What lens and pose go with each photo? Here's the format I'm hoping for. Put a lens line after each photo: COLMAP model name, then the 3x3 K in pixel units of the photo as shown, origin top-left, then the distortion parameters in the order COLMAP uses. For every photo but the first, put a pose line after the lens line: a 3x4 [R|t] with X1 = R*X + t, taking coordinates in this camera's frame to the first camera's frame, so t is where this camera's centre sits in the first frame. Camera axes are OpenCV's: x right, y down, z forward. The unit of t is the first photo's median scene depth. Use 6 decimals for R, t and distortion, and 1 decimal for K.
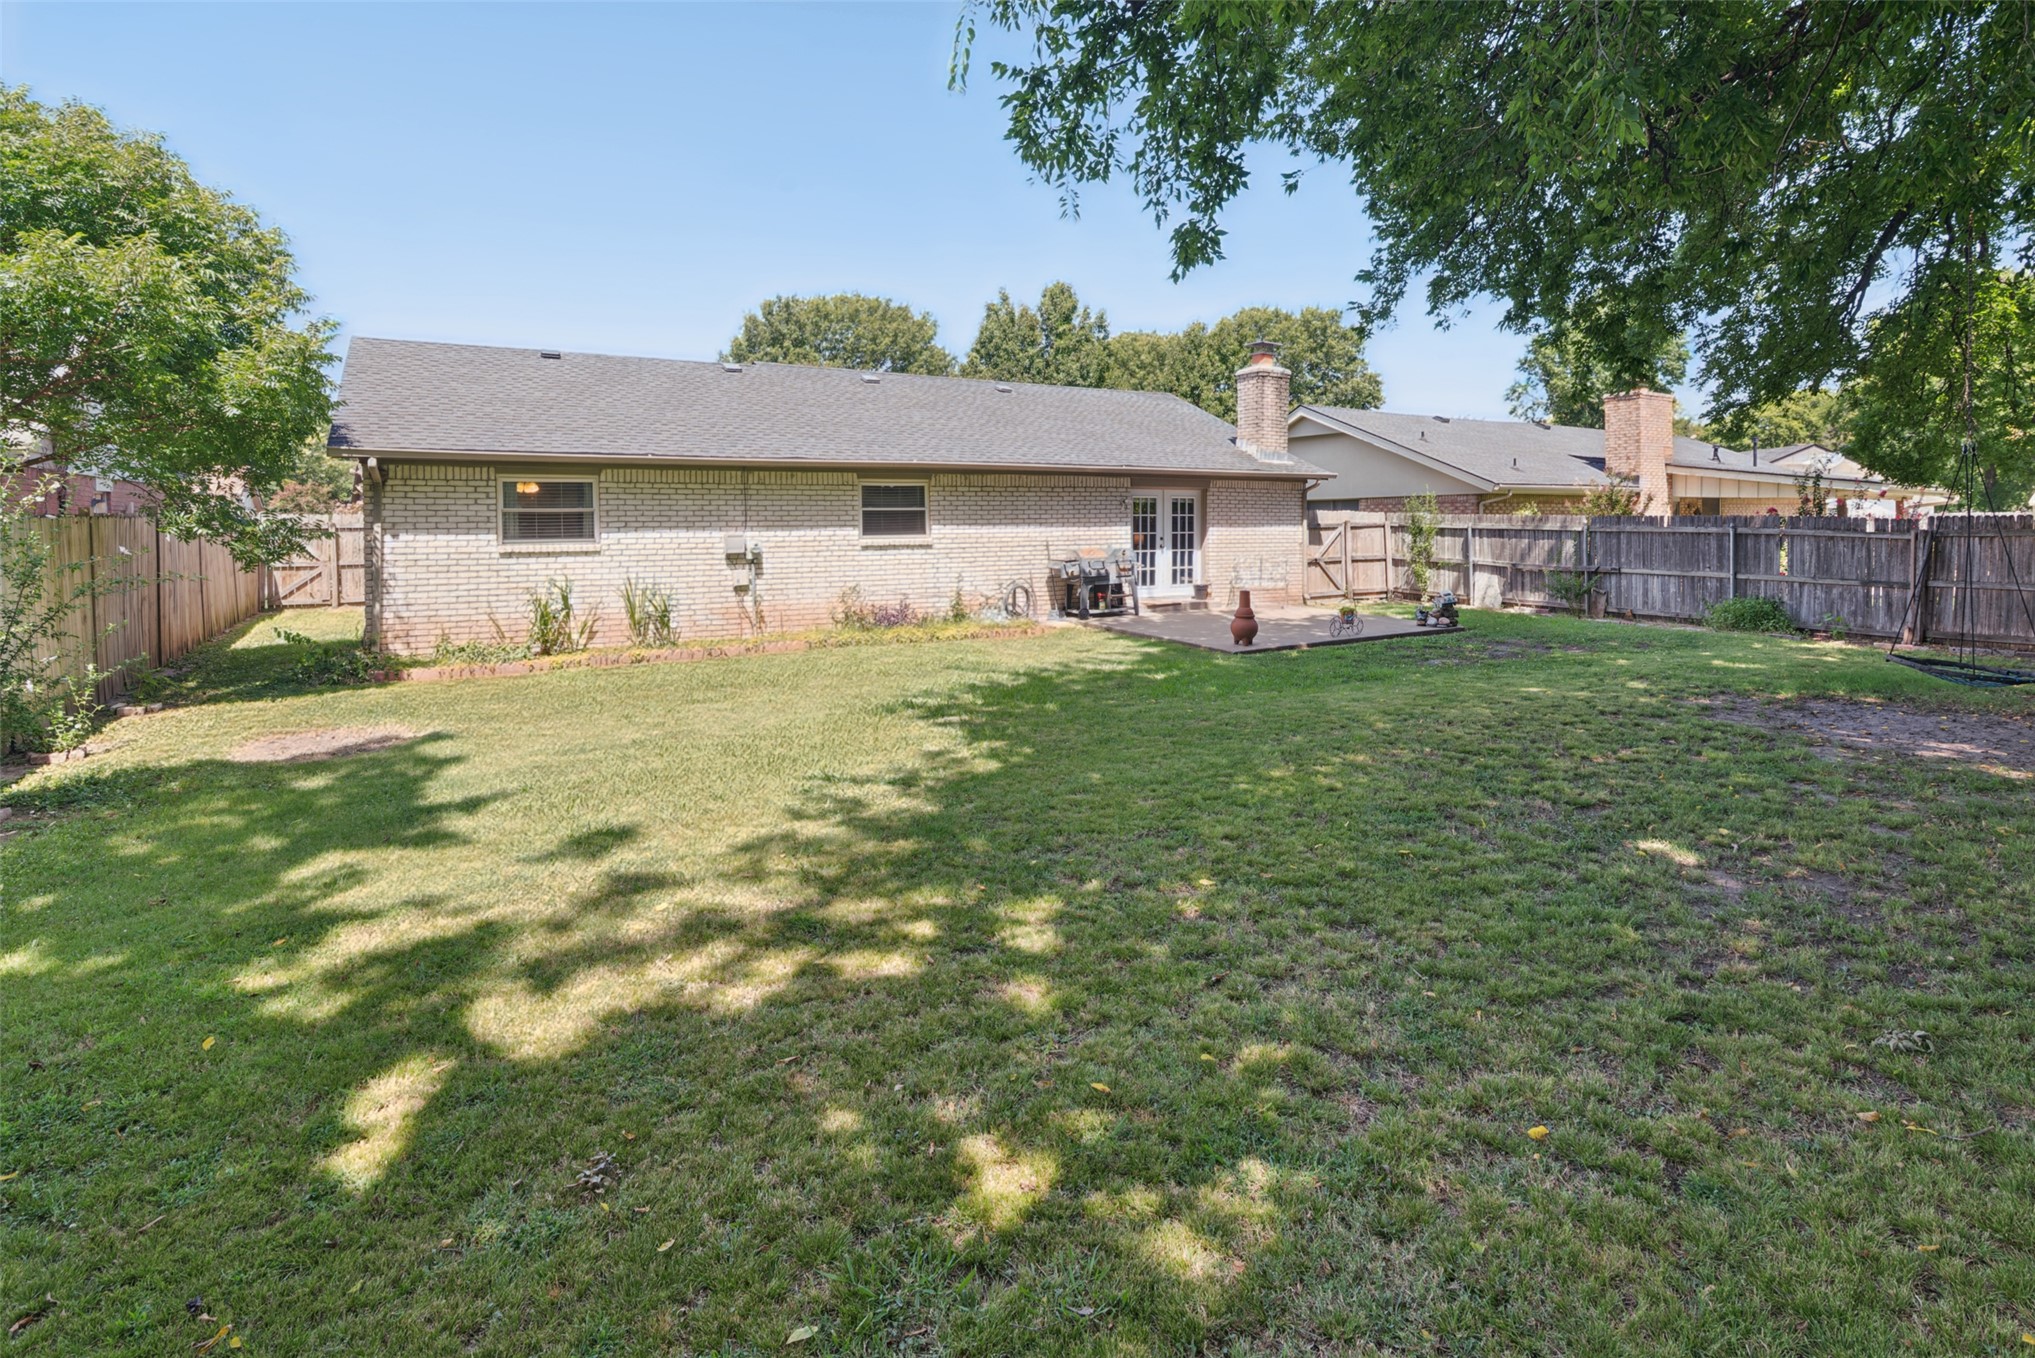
lens RADIAL K [[949.1, 0, 1012.4], [0, 949.1, 581.8], [0, 0, 1]] dist [-0.017141, 0.000008]
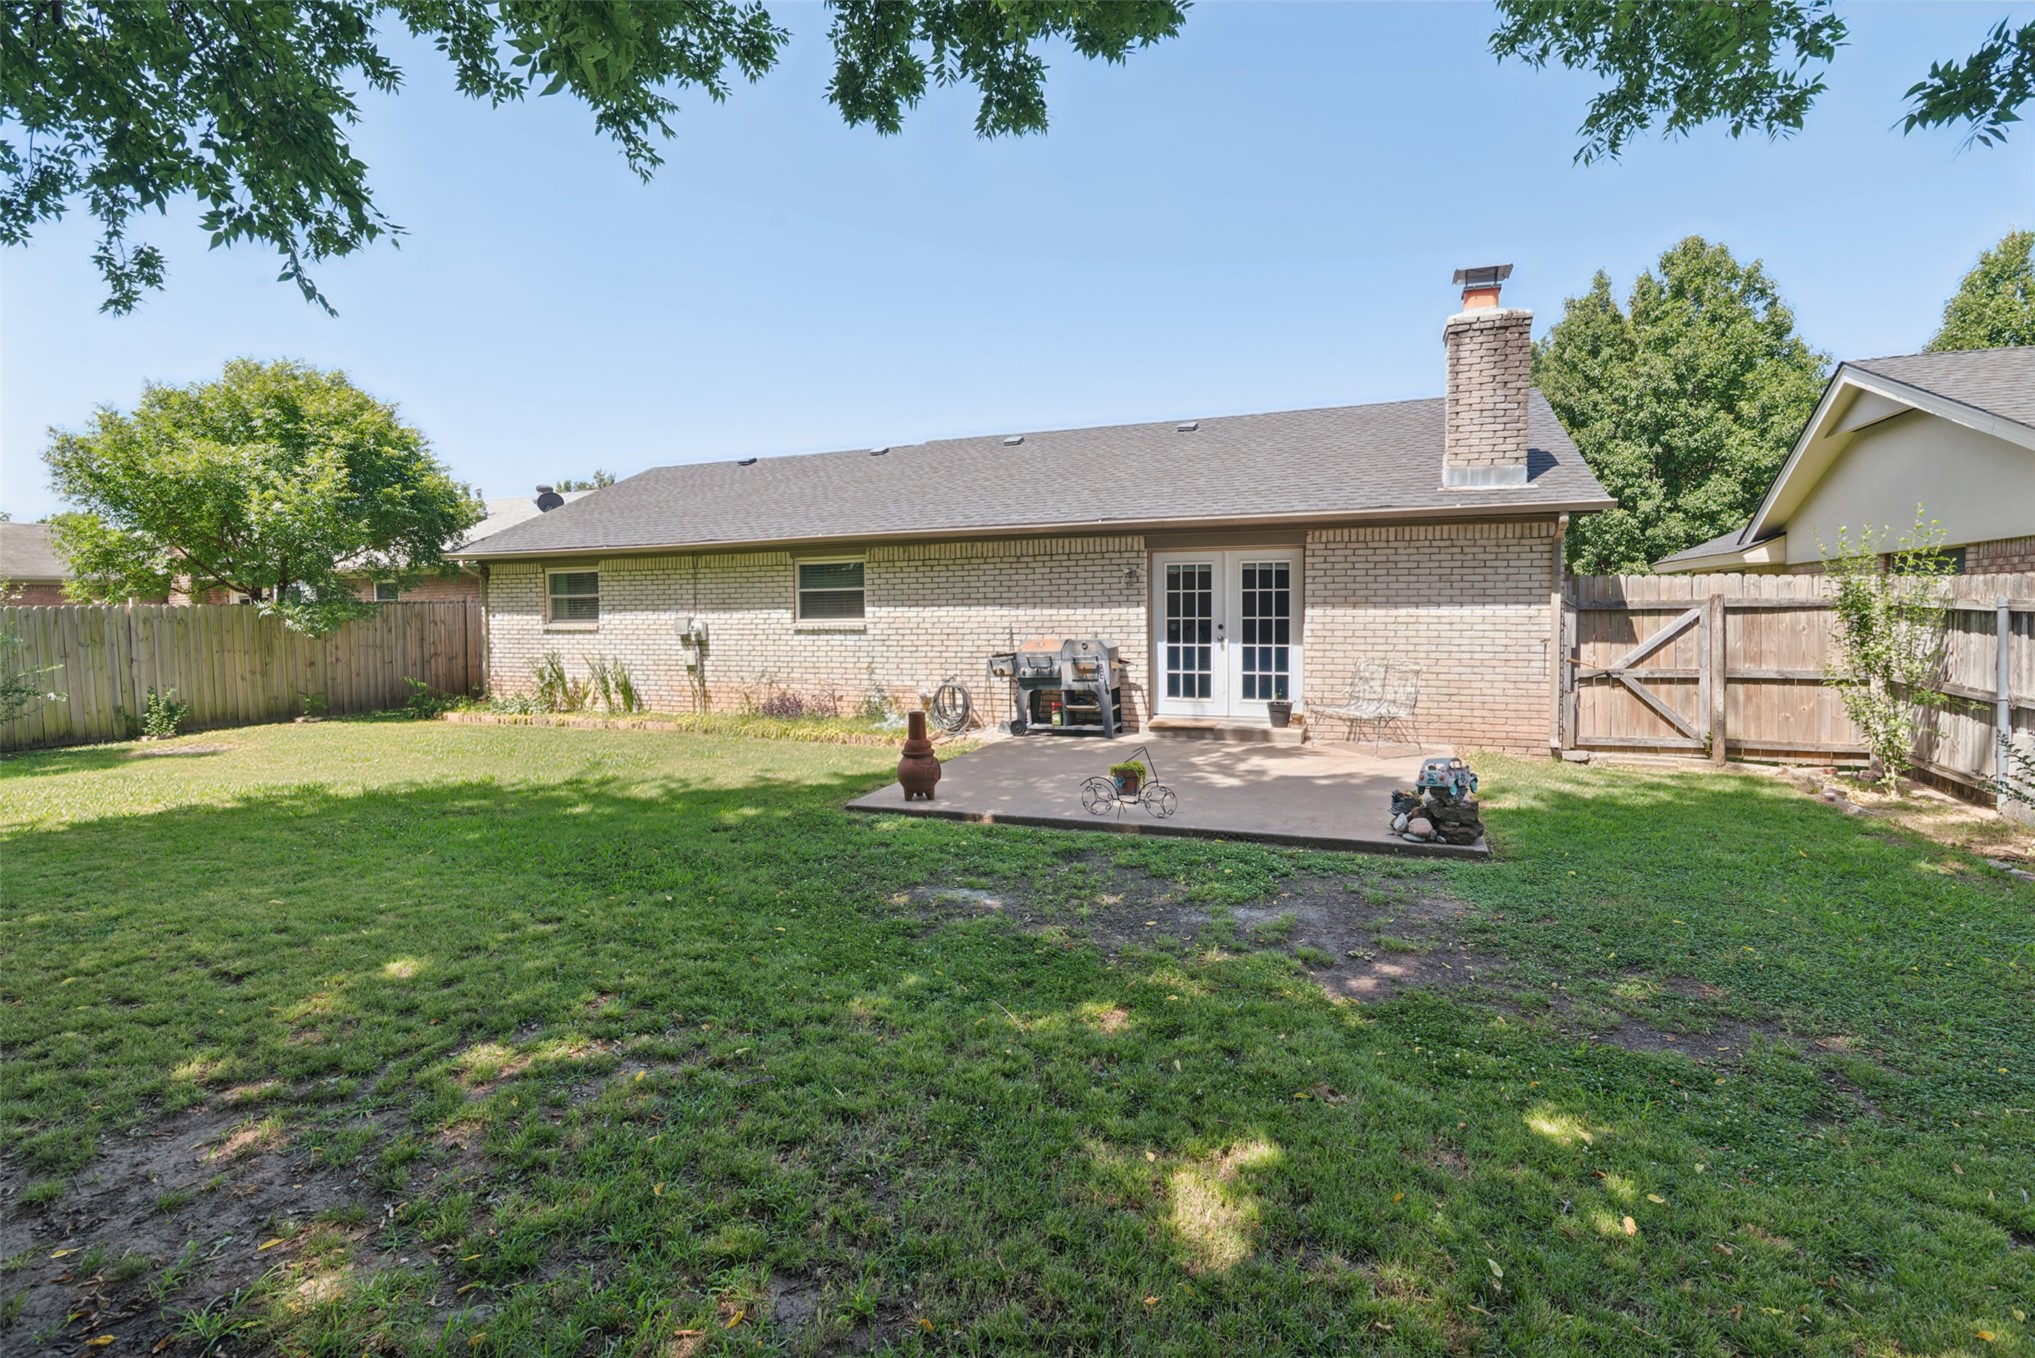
lens RADIAL K [[934.0, 0, 1024.6], [0, 934.0, 652.6], [0, 0, 1]] dist [-0.013445, -0.000513]
pose [[0.616345, 0.035774, -0.786663, 0.594781], [-0.044220, 0.998964, 0.010783, -0.029788], [0.786234, 0.028140, 0.617288, 0.519734]]
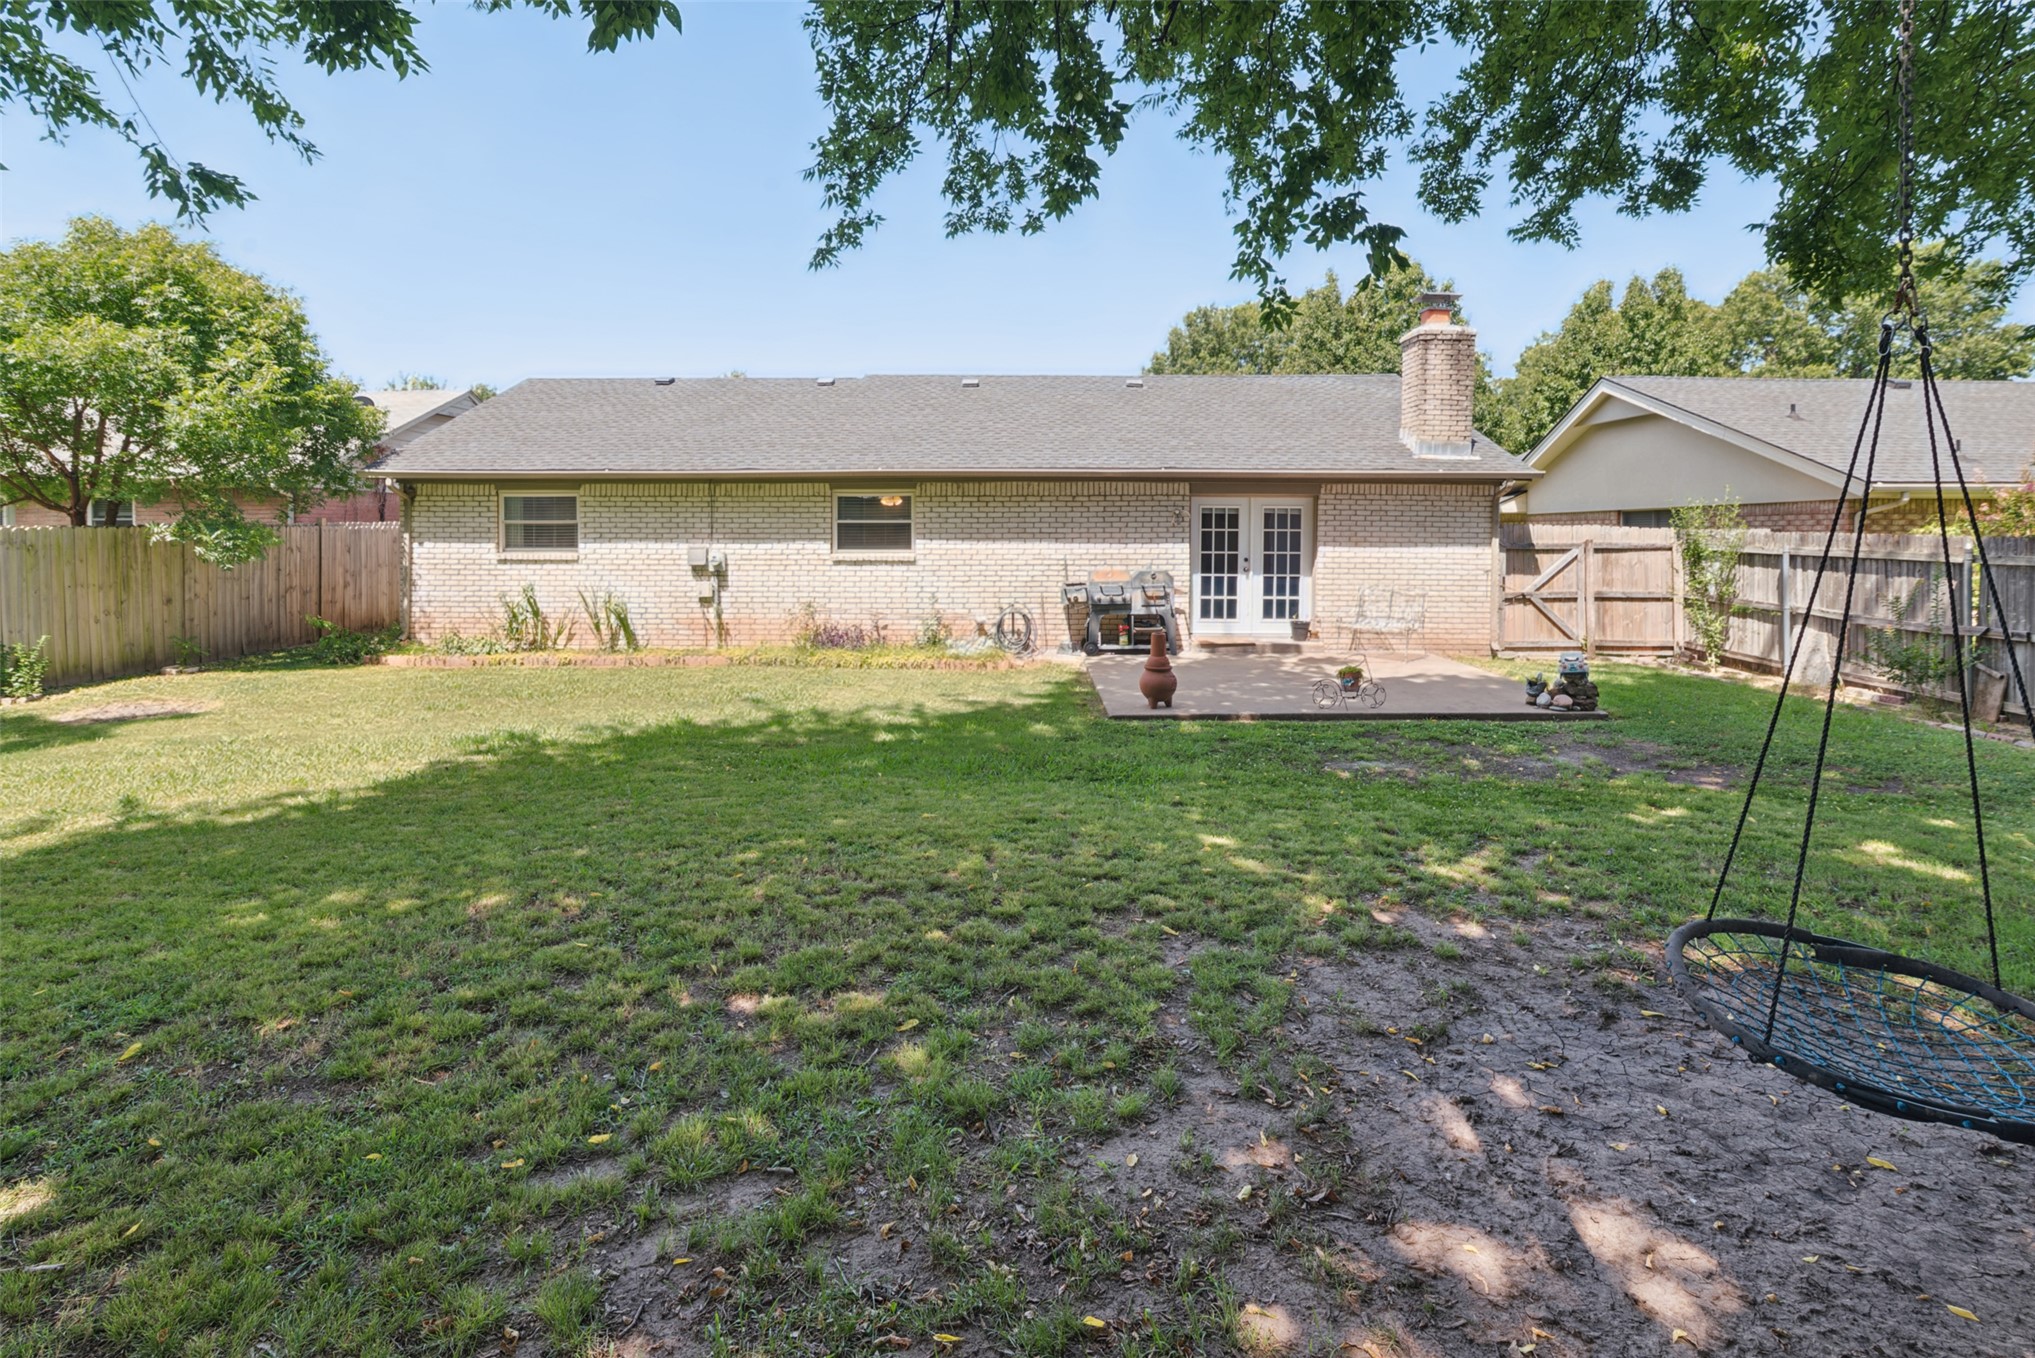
lens RADIAL K [[949.1, 0, 1012.4], [0, 949.1, 581.8], [0, 0, 1]] dist [-0.017141, 0.000008]
pose [[0.861059, 0.033711, -0.507387, 0.401482], [-0.040354, 0.999183, -0.002095, -0.018654], [0.506902, 0.022279, 0.861716, 0.236128]]
